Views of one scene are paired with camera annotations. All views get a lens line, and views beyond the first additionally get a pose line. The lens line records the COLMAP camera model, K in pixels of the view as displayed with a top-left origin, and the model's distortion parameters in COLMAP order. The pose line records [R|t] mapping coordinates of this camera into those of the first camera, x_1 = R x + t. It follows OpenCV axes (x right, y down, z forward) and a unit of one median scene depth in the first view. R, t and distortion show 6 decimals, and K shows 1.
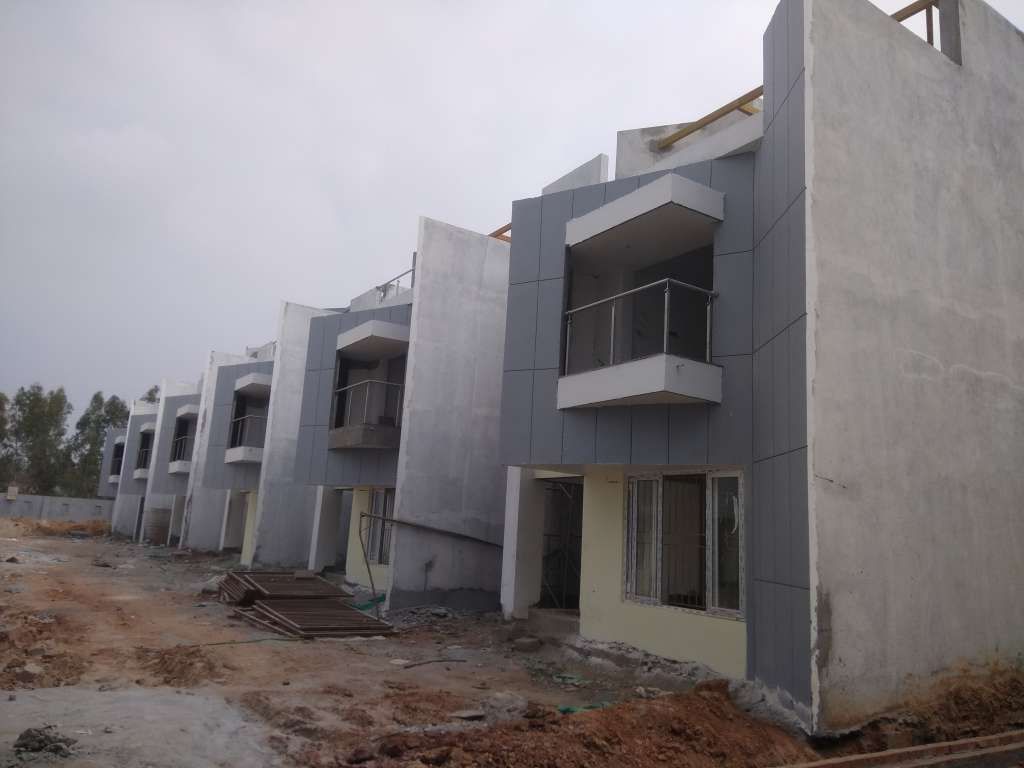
lens RADIAL K [[782.9, 0, 512.0], [0, 782.9, 384.0], [0, 0, 1]] dist [0.004379, -0.045470]
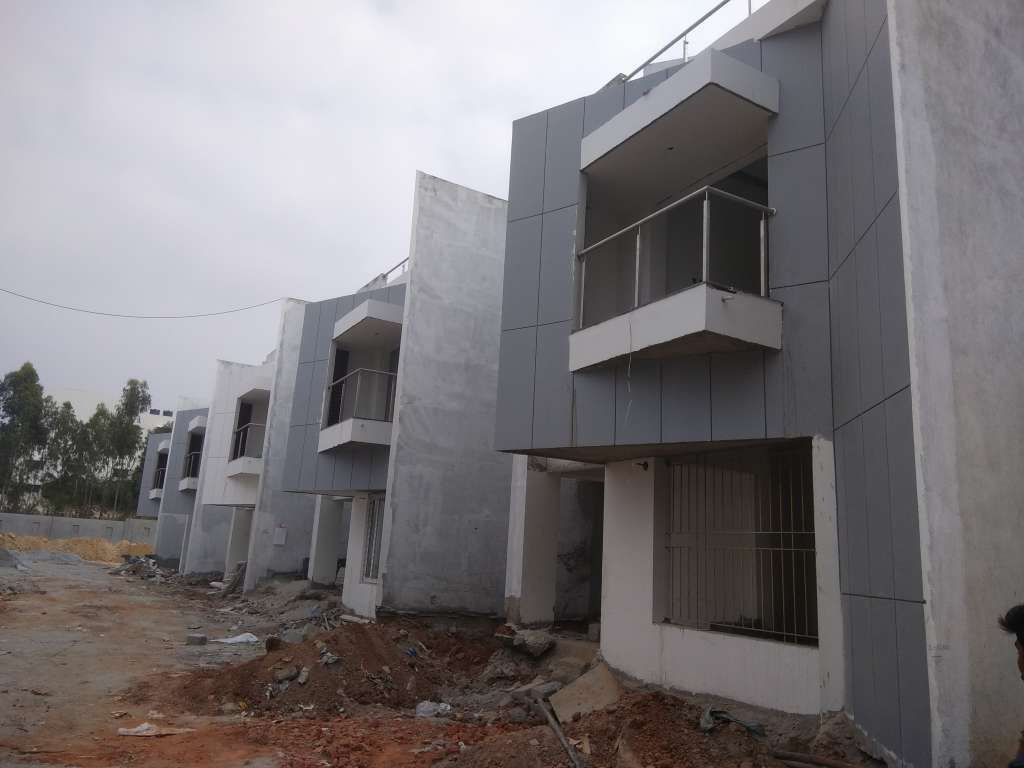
lens RADIAL K [[782.9, 0, 512.0], [0, 782.9, 384.0], [0, 0, 1]] dist [0.004379, -0.045470]
pose [[0.999169, 0.005733, -0.040346, 0.033397], [-0.007400, 0.999120, -0.041285, 0.077783], [0.040074, 0.041549, 0.998332, 0.203524]]
